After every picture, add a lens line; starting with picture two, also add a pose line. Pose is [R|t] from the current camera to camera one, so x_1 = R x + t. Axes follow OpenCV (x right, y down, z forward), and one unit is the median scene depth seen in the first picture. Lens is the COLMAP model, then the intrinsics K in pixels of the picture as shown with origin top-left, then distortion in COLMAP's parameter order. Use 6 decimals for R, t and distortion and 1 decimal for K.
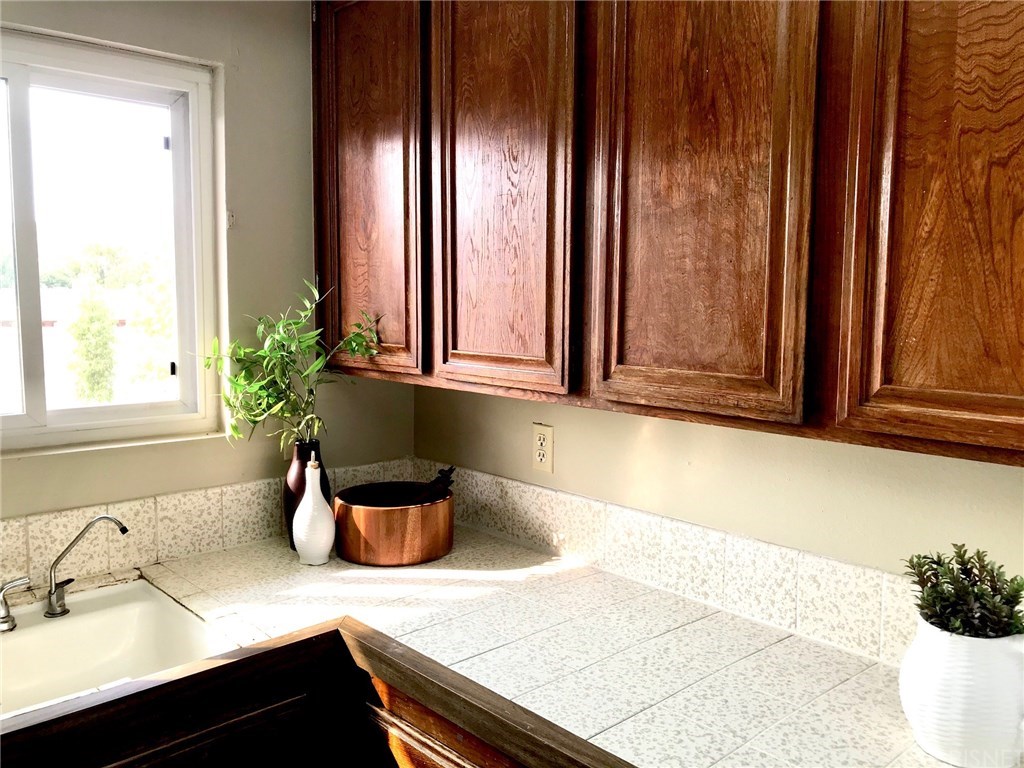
lens RADIAL K [[841.9, 0, 516.1], [0, 841.9, 374.8], [0, 0, 1]] dist [0.011132, -0.009079]
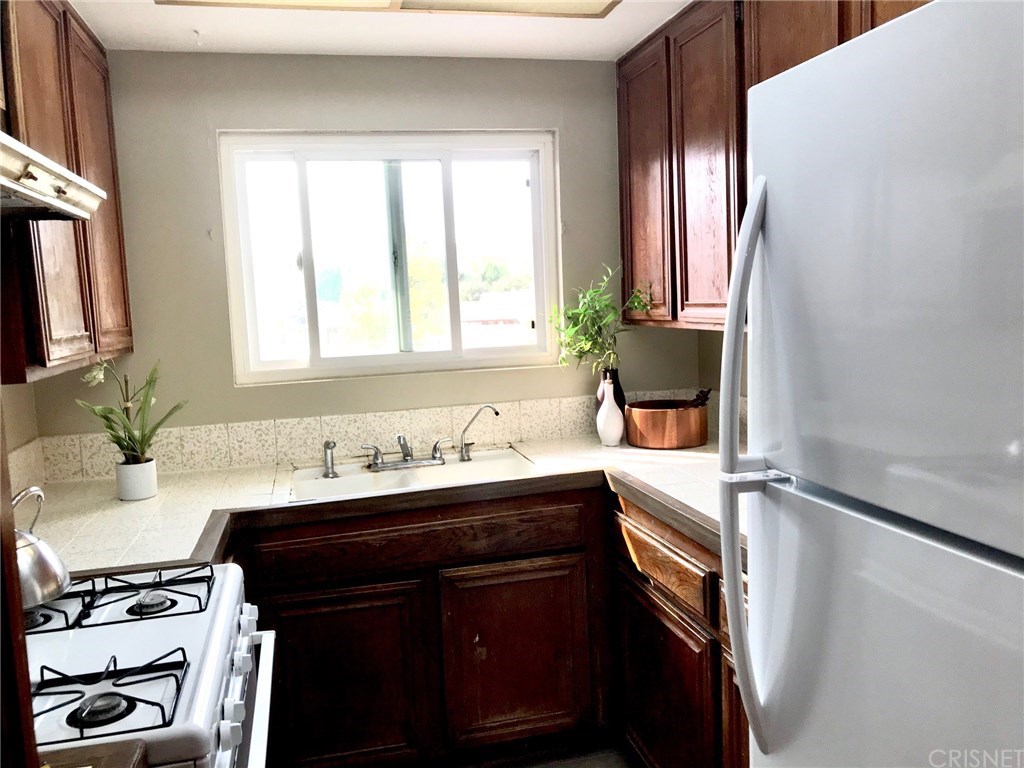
lens RADIAL K [[841.9, 0, 512.2], [0, 841.9, 387.7], [0, 0, 1]] dist [0.011132, -0.009079]
pose [[0.869036, 0.004480, -0.494728, 0.370253], [0.006540, 0.999768, 0.020542, 0.084297], [0.494705, -0.021087, 0.868805, -0.431754]]
